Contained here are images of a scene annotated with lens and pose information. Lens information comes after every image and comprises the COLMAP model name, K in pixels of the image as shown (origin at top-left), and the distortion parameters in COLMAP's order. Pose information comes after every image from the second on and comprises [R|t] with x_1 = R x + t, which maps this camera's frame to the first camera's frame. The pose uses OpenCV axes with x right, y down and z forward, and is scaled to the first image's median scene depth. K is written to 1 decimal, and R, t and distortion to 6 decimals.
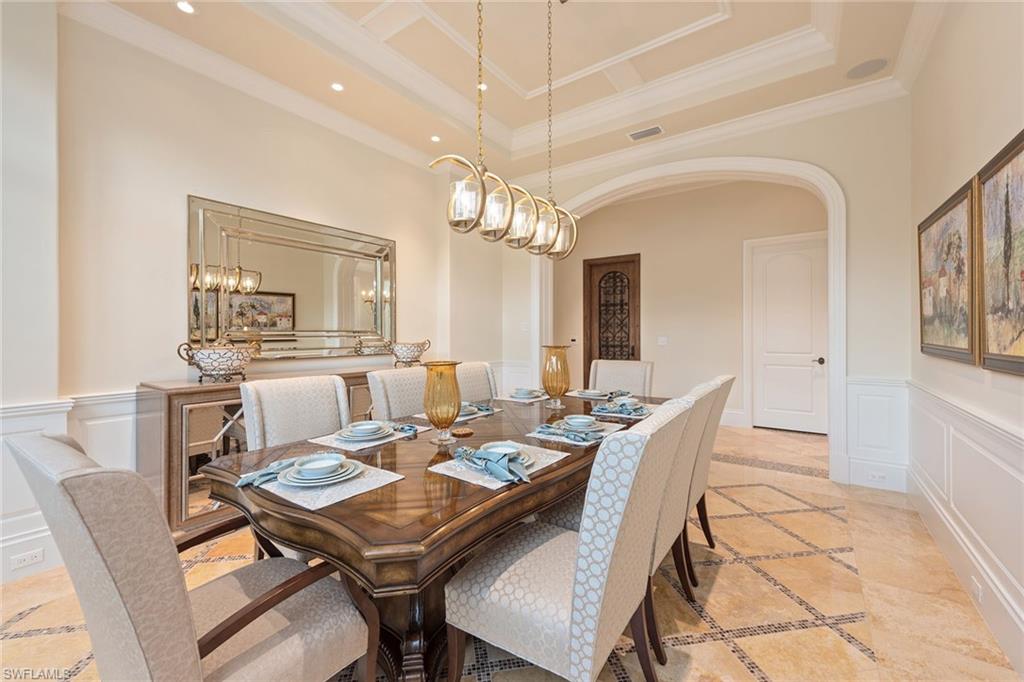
lens RADIAL K [[408.8, 0, 508.1], [0, 408.8, 324.6], [0, 0, 1]] dist [0.010048, -0.001089]
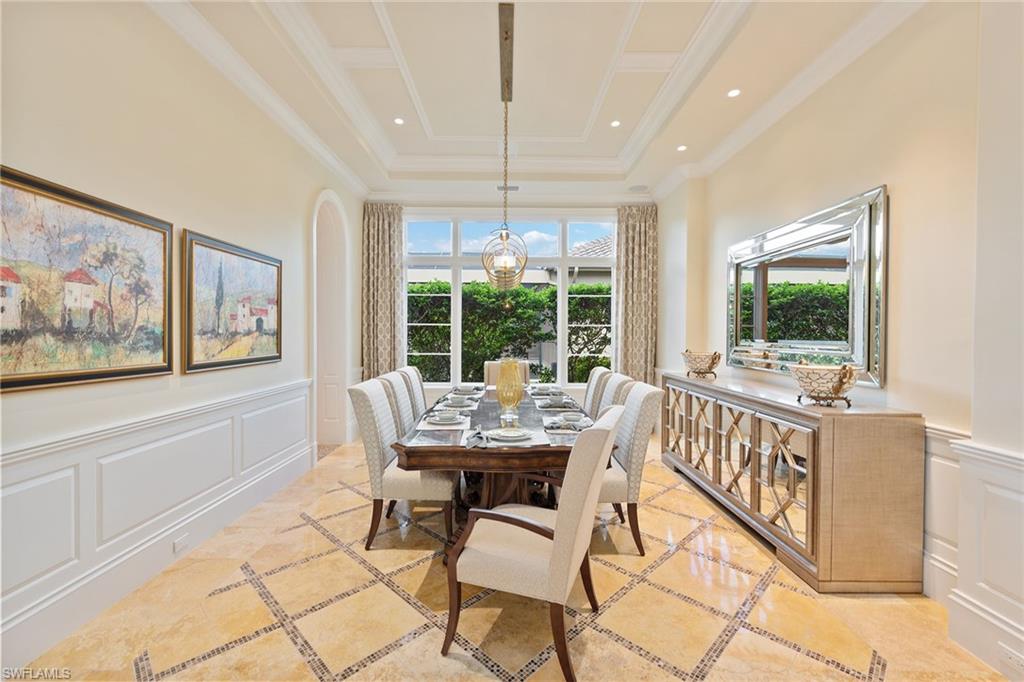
lens RADIAL K [[455.6, 0, 511.2], [0, 455.6, 343.8], [0, 0, 1]] dist [0.004930, -0.000777]
pose [[-0.807494, -0.005861, -0.589846, 0.939664], [-0.007382, 0.999973, 0.000169, -0.001386], [0.589829, 0.004491, -0.807515, 2.285397]]
